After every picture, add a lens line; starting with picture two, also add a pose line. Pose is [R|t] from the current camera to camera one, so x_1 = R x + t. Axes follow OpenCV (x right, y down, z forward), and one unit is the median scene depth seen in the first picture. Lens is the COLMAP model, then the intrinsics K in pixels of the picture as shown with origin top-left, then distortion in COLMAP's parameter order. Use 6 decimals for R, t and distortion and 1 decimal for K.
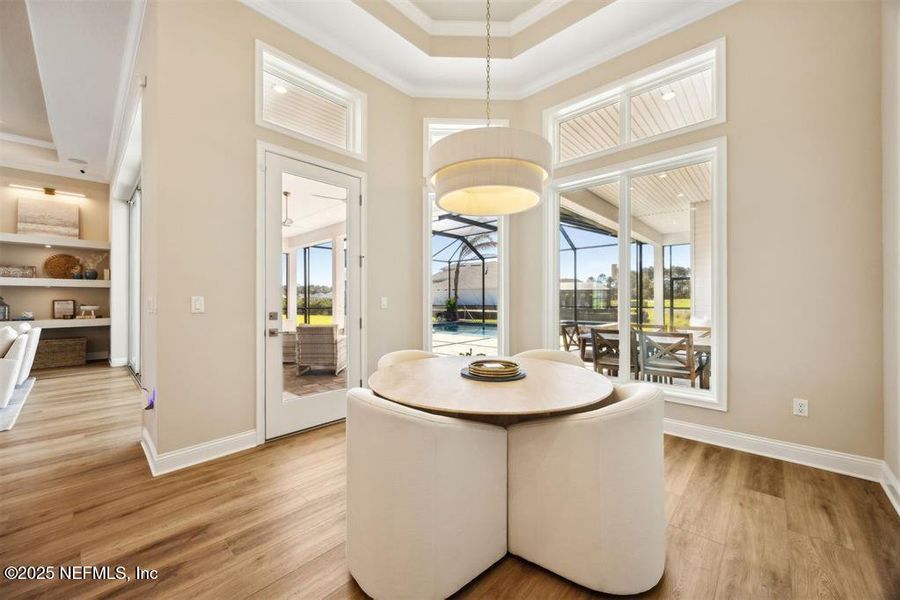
lens RADIAL K [[344.4, 0, 449.4], [0, 344.4, 297.3], [0, 0, 1]] dist [-0.001262, -0.000399]
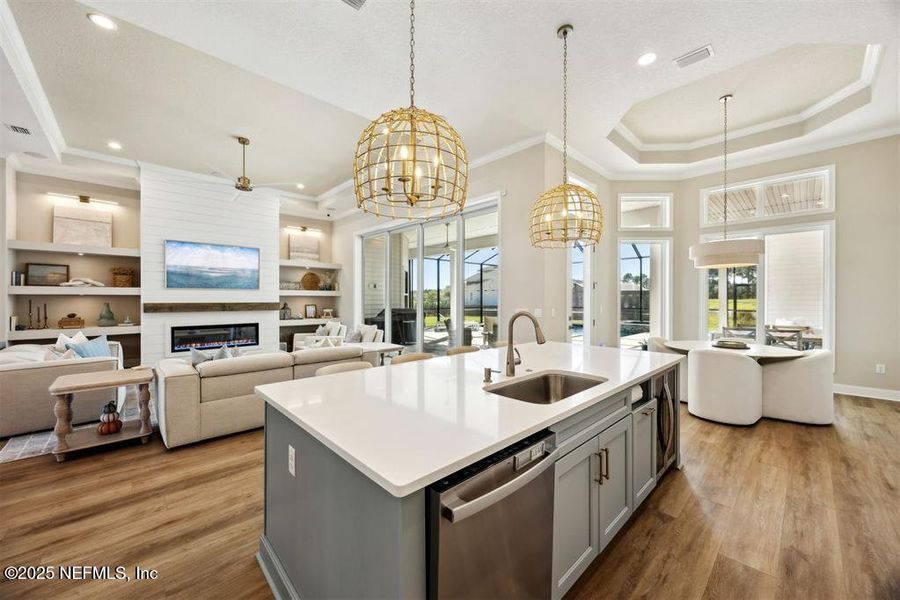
lens RADIAL K [[344.4, 0, 449.8], [0, 344.4, 297.2], [0, 0, 1]] dist [-0.001262, -0.000399]
pose [[0.998374, -0.001069, -0.056997, -0.483625], [0.000942, 0.999997, -0.002260, -0.021497], [0.056999, 0.002203, 0.998372, -0.401699]]
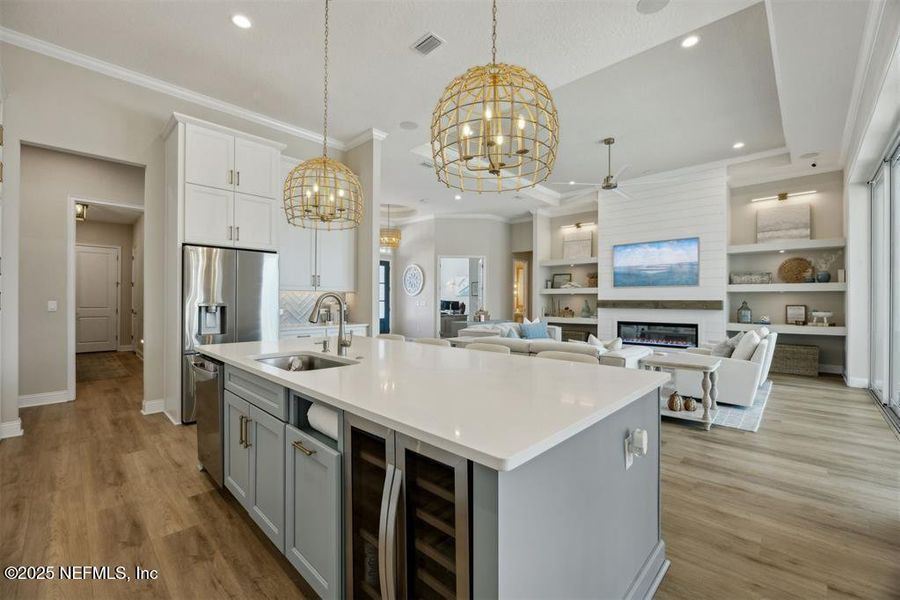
lens RADIAL K [[373.9, 0, 450.4], [0, 373.9, 300.6], [0, 0, 1]] dist [-0.012144, 0.000475]
pose [[-0.012810, 0.001264, -0.999917, -0.073103], [-0.000571, 0.999999, 0.001272, -0.005687], [0.999918, 0.000587, -0.012809, 0.044372]]
